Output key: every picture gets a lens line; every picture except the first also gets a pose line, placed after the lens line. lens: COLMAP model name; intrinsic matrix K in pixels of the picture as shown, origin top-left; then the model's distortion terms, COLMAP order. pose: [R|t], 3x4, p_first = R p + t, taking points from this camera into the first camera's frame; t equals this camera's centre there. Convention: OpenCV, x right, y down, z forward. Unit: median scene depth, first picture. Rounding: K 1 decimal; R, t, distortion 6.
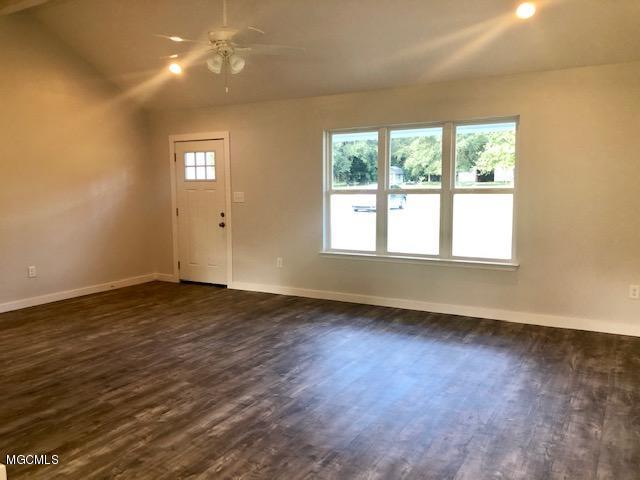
lens RADIAL K [[532.1, 0, 321.1], [0, 532.1, 230.6], [0, 0, 1]] dist [0.017950, -0.004544]
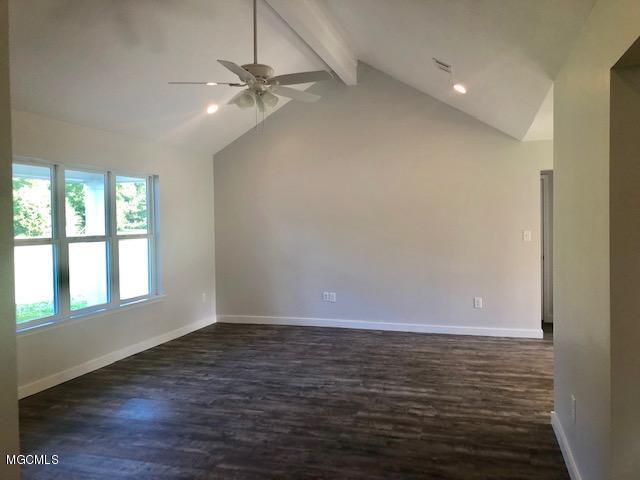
lens RADIAL K [[528.3, 0, 314.0], [0, 528.3, 227.6], [0, 0, 1]] dist [0.023601, -0.003962]
pose [[-0.234529, 0.006316, 0.972089, -1.076289], [0.102355, 0.994581, 0.018233, -0.094935], [-0.966706, 0.103774, -0.233904, 1.104768]]
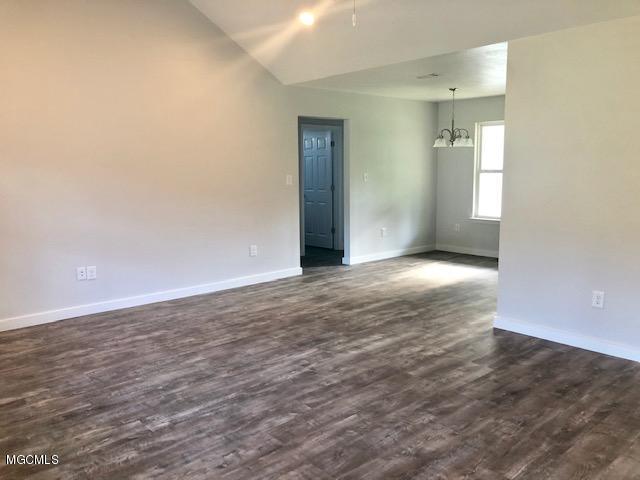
lens RADIAL K [[532.1, 0, 321.1], [0, 532.1, 230.6], [0, 0, 1]] dist [0.017950, -0.004544]
pose [[-0.955081, -0.012541, 0.296079, -0.322415], [0.049970, 0.977983, 0.202615, -0.142221], [-0.292101, 0.208309, -0.933426, 1.608096]]
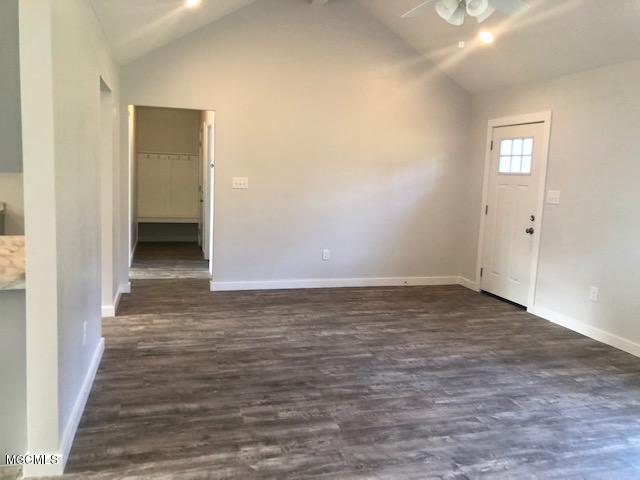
lens RADIAL K [[532.1, 0, 321.1], [0, 532.1, 230.6], [0, 0, 1]] dist [0.017950, -0.004544]
pose [[0.732149, 0.118169, -0.670816, 0.188440], [-0.110633, 0.992390, 0.054068, -0.032290], [0.672100, 0.034628, 0.739650, 0.339215]]
